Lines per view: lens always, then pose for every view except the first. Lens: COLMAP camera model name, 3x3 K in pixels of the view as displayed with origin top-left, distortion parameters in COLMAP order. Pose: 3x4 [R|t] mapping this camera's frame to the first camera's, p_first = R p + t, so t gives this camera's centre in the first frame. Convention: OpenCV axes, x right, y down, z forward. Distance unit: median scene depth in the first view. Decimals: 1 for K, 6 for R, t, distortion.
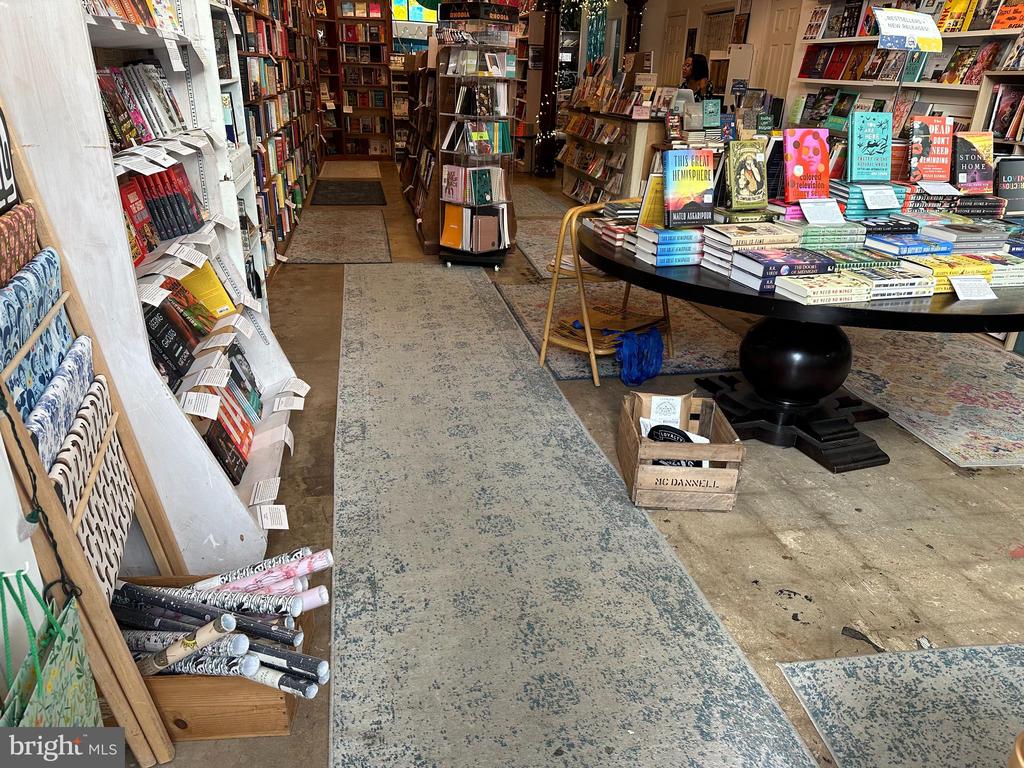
lens RADIAL K [[712.8, 0, 512.0], [0, 712.8, 384.0], [0, 0, 1]] dist [0.186546, -0.303727]
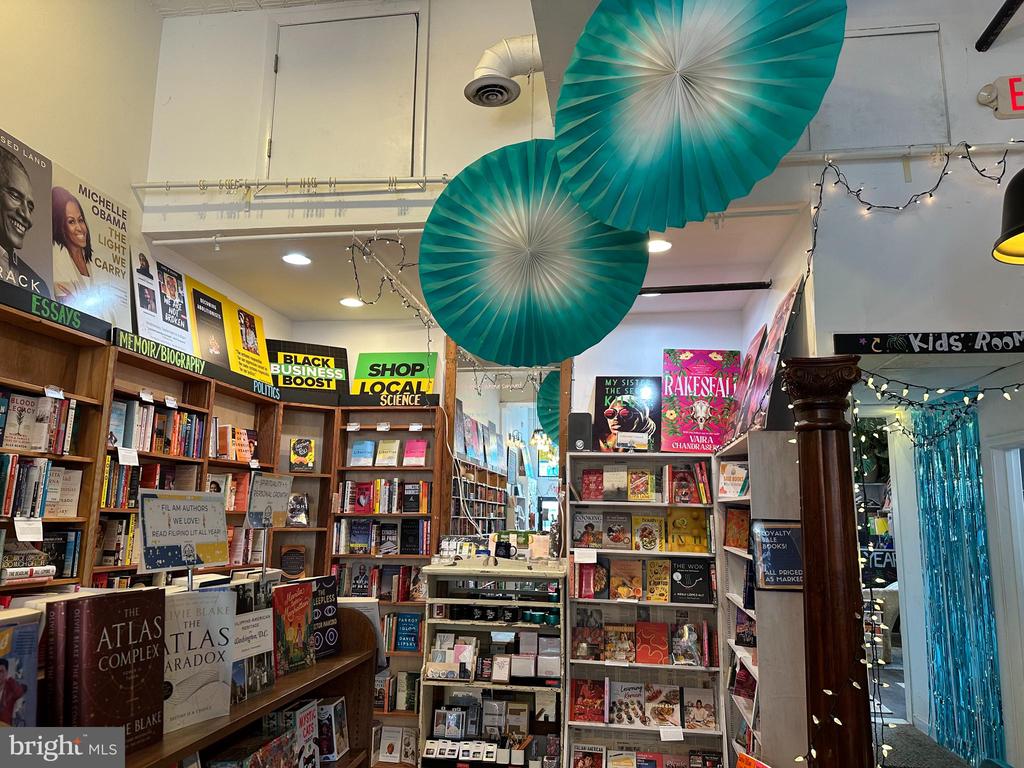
lens RADIAL K [[712.8, 0, 512.0], [0, 712.8, 384.0], [0, 0, 1]] dist [0.186546, -0.303727]
pose [[0.936685, -0.075187, -0.342007, 0.066637], [-0.126416, 0.838208, -0.530497, -0.547940], [0.326559, 0.540143, 0.775632, 1.132019]]
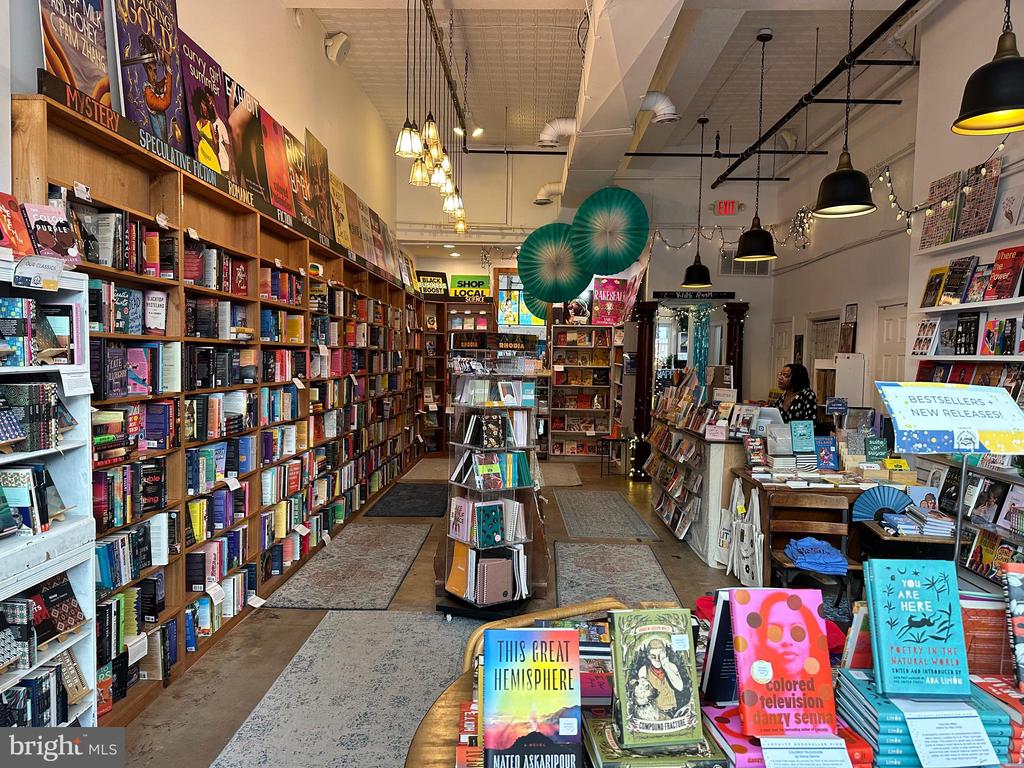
lens RADIAL K [[702.1, 0, 513.8], [0, 702.1, 383.7], [0, 0, 1]] dist [0.069359, -0.077415]
pose [[0.973347, -0.002548, -0.229323, 0.162994], [-0.079217, 0.934656, -0.346615, -0.142391], [0.215221, 0.355543, 0.909543, 0.207469]]
